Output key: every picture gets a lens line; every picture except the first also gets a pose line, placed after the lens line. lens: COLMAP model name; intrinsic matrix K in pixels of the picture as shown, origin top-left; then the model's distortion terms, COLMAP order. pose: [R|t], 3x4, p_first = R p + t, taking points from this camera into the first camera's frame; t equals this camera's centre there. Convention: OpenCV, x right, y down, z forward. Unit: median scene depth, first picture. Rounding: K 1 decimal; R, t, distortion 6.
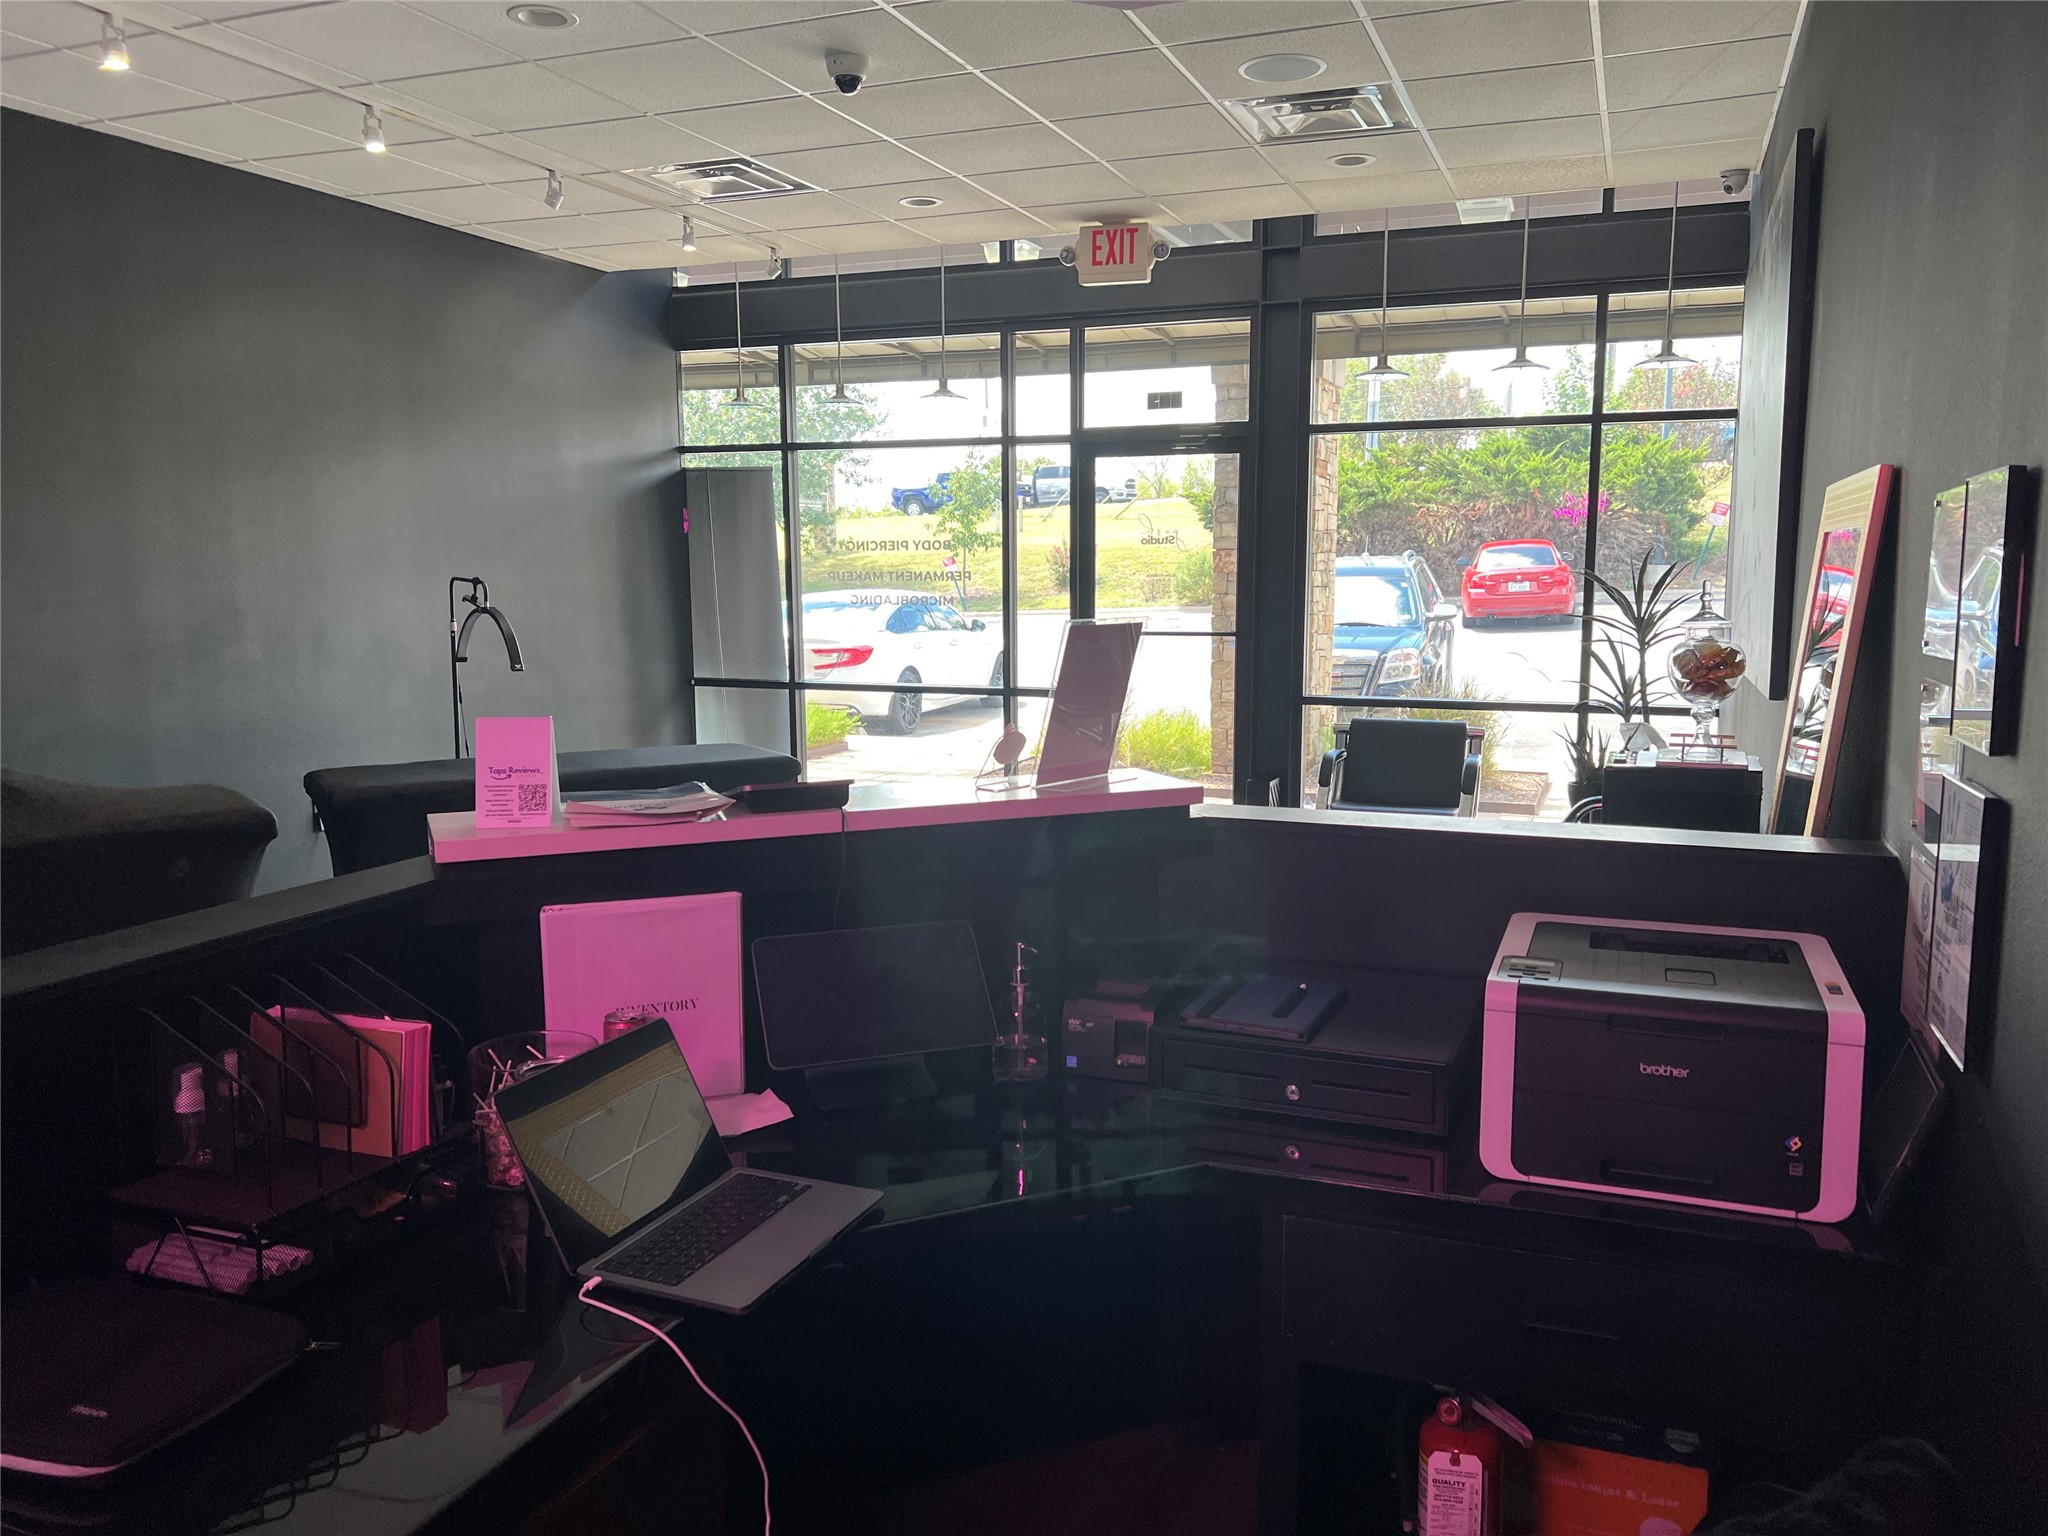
lens RADIAL K [[1547.5, 0, 1039.4], [0, 1547.5, 779.7], [0, 0, 1]] dist [0.061090, -0.061871]
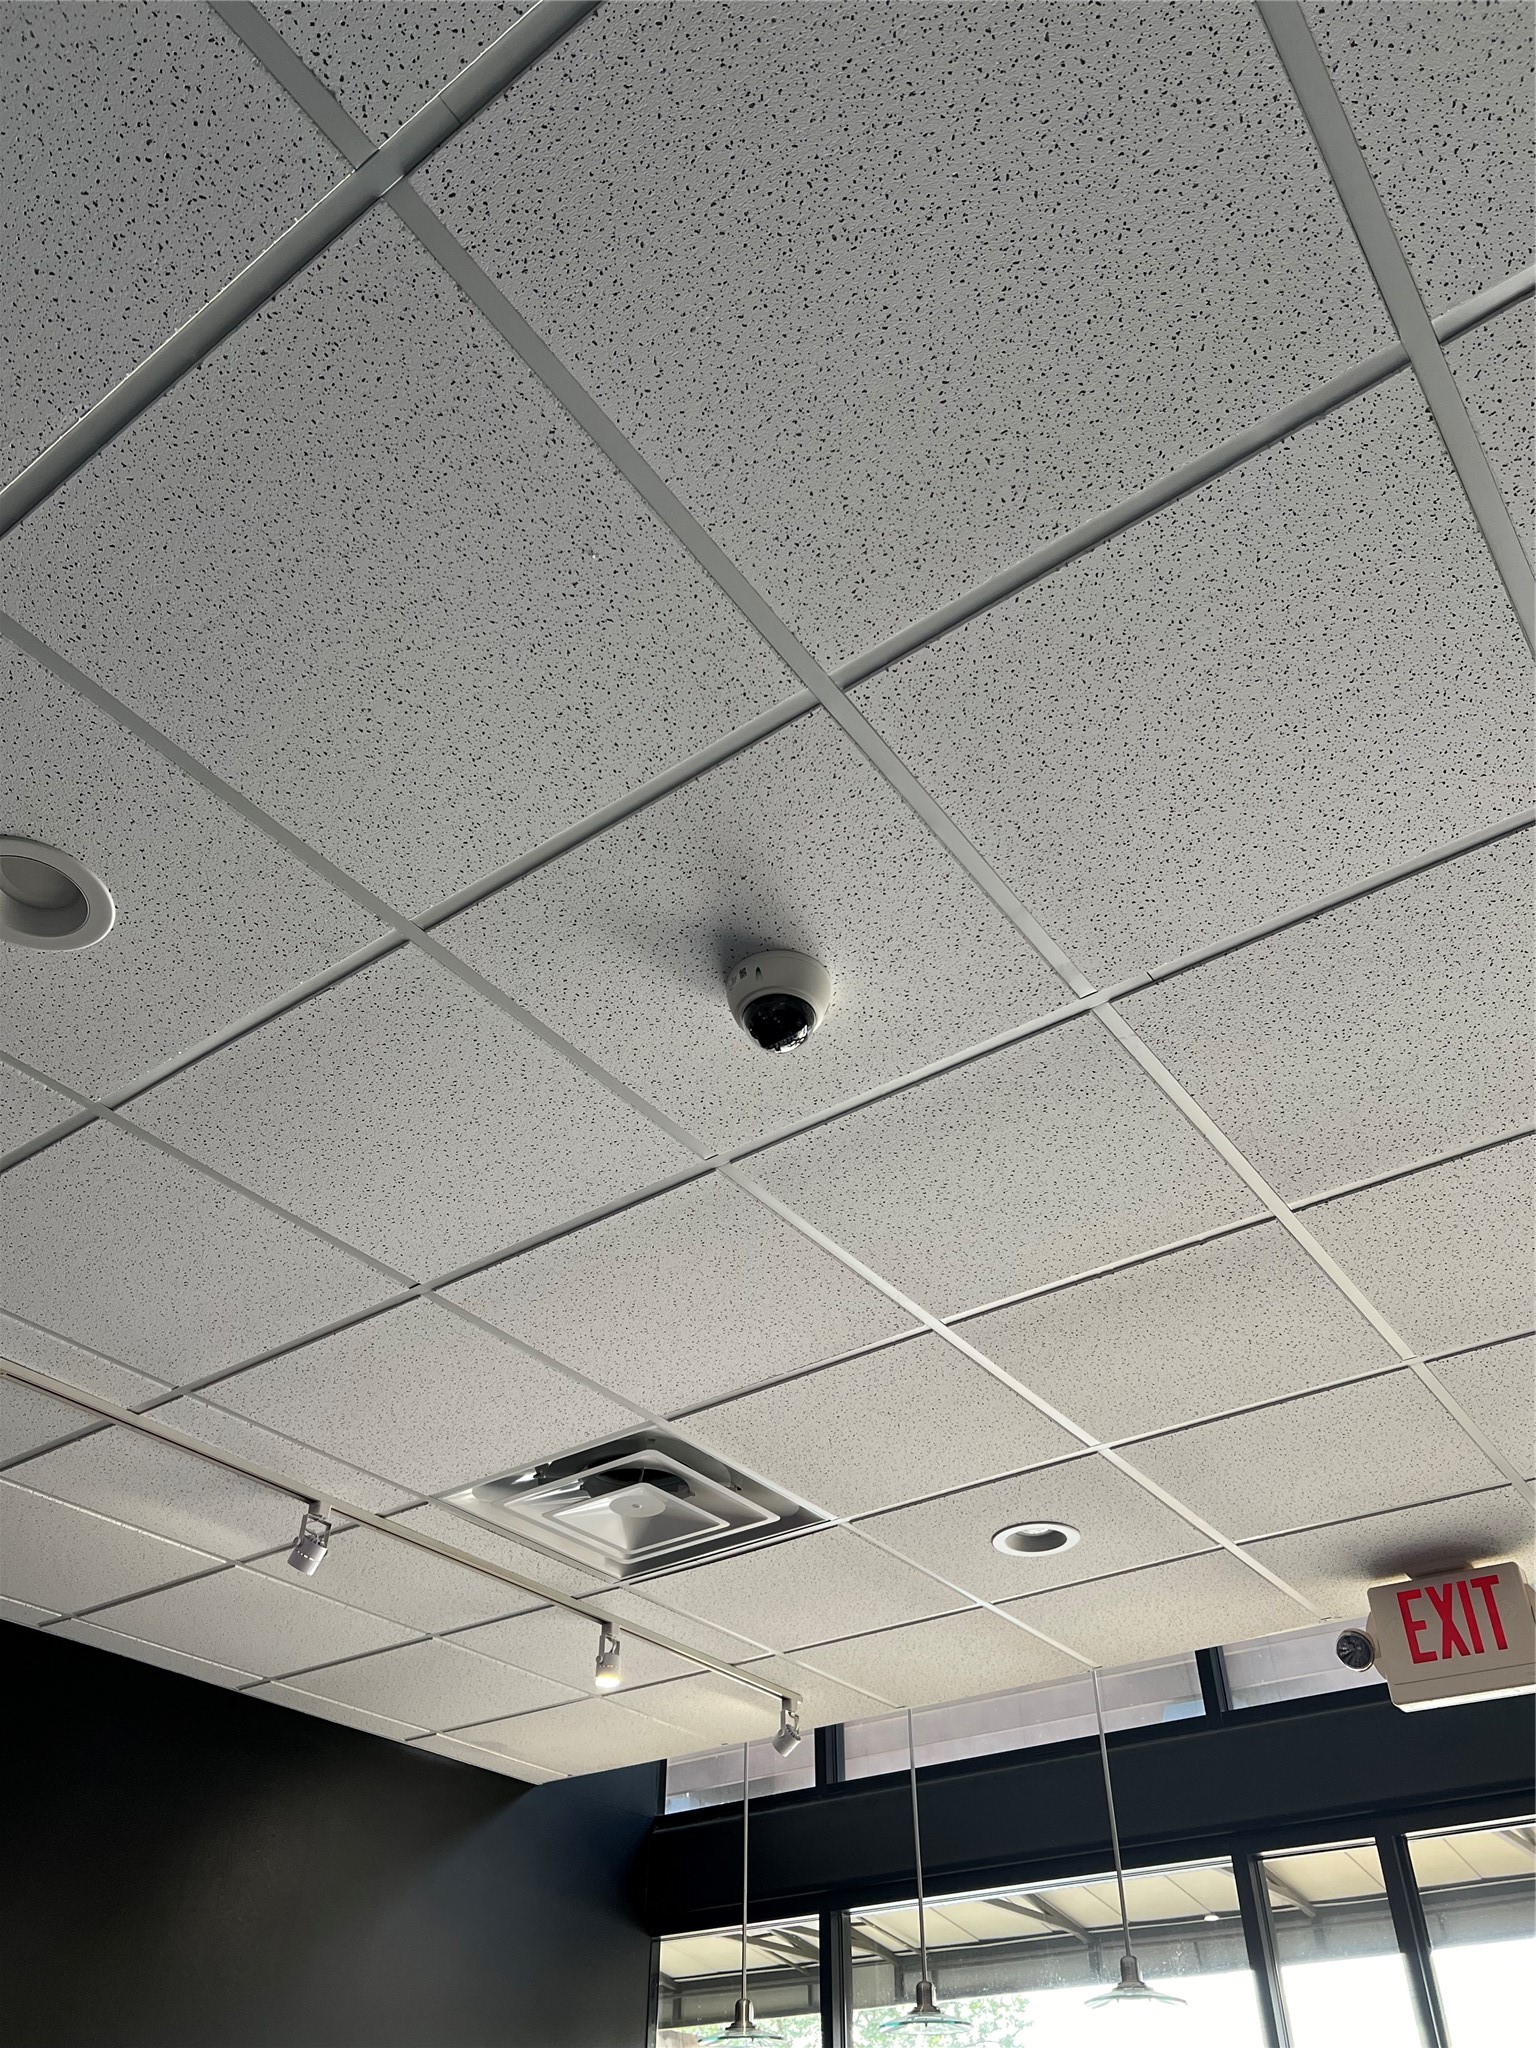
lens RADIAL K [[1519.7, 0, 764.0], [0, 1519.7, 1038.0], [0, 0, 1]] dist [0.062960, -0.075989]
pose [[0.965769, -0.161545, -0.202960, -0.031651], [-0.042686, 0.672778, -0.738612, -0.103529], [0.255866, 0.721992, 0.642853, 0.510900]]
